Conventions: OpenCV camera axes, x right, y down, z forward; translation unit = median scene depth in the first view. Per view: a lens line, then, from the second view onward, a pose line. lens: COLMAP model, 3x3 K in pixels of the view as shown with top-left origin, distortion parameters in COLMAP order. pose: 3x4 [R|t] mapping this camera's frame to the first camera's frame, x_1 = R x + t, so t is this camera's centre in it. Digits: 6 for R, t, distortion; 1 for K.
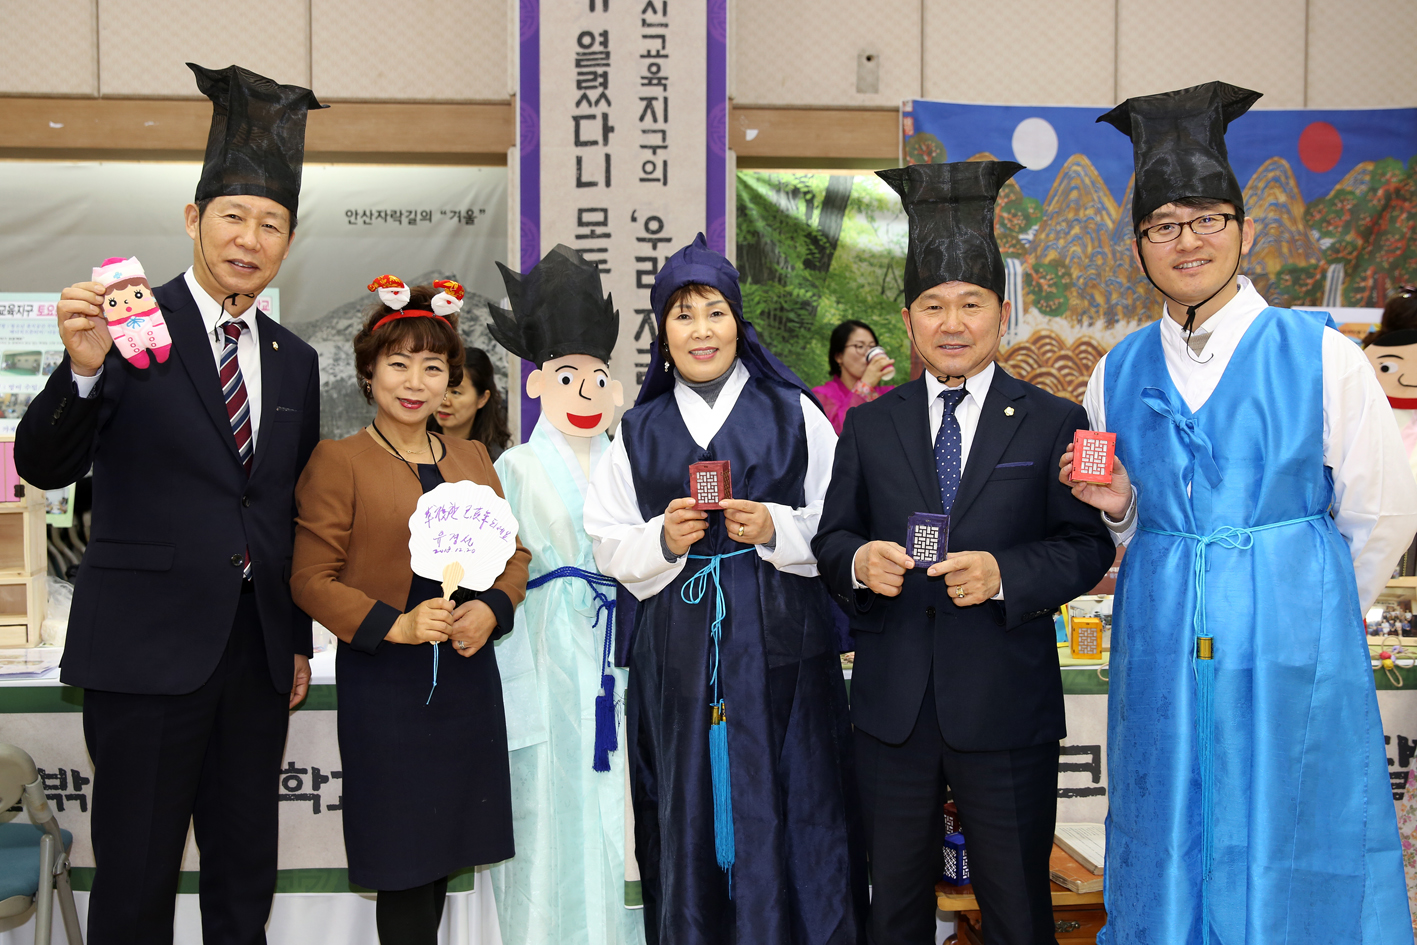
lens RADIAL K [[1530.7, 0, 700.0], [0, 1530.7, 429.1], [0, 0, 1]] dist [0.078497, 0.000000]
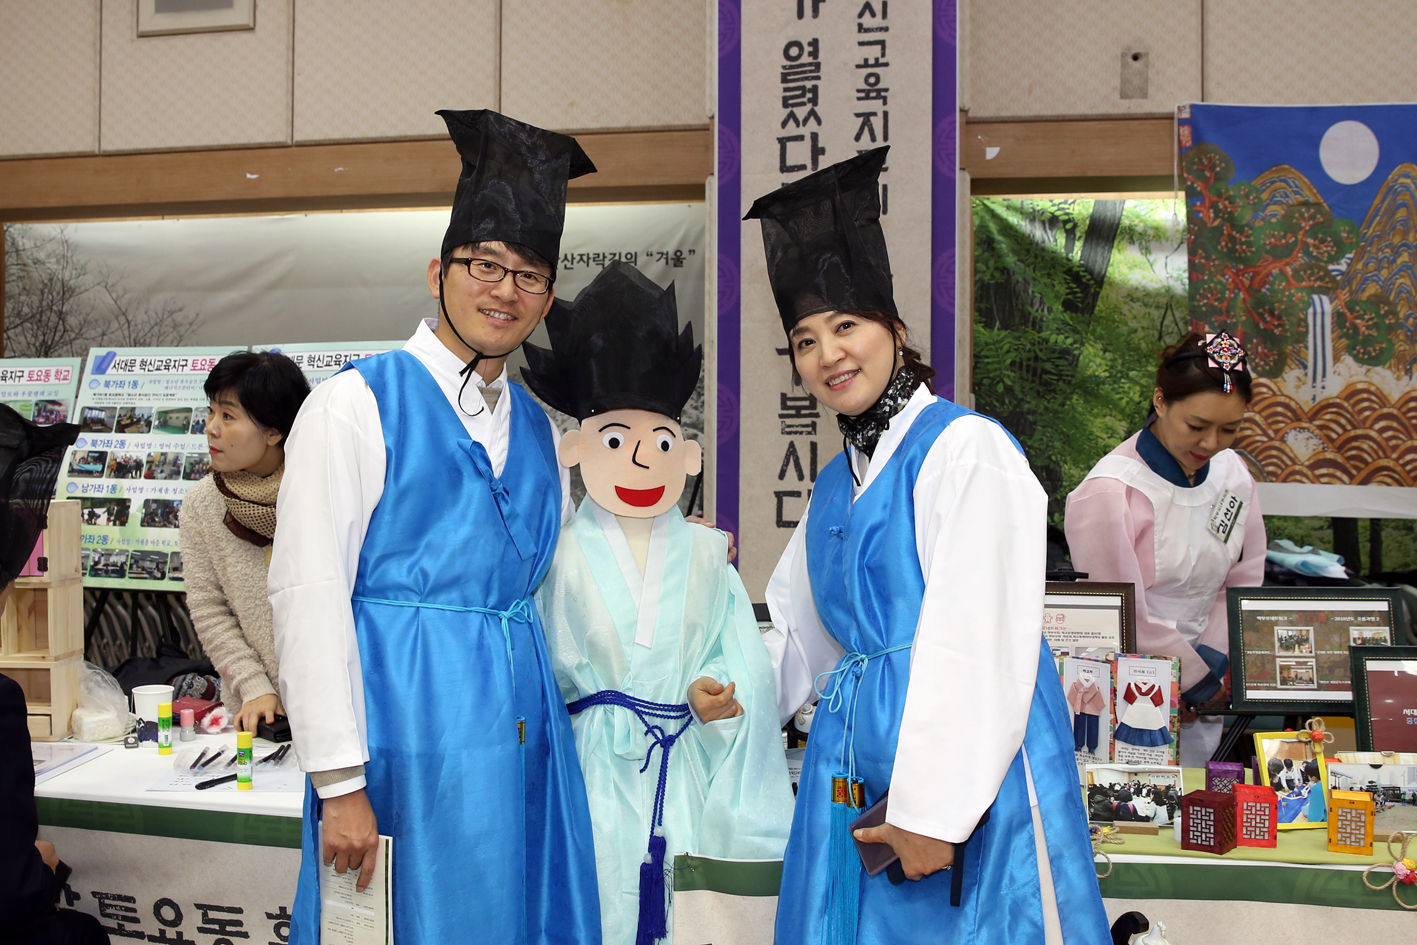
lens RADIAL K [[1435.7, 0, 716.4], [0, 1435.7, 475.2], [0, 0, 1]] dist [-0.026355, 0.000000]
pose [[0.968856, 0.012193, -0.247323, 0.084805], [-0.013681, 0.999897, -0.004300, -0.008375], [0.247245, 0.007550, 0.968924, 0.199072]]
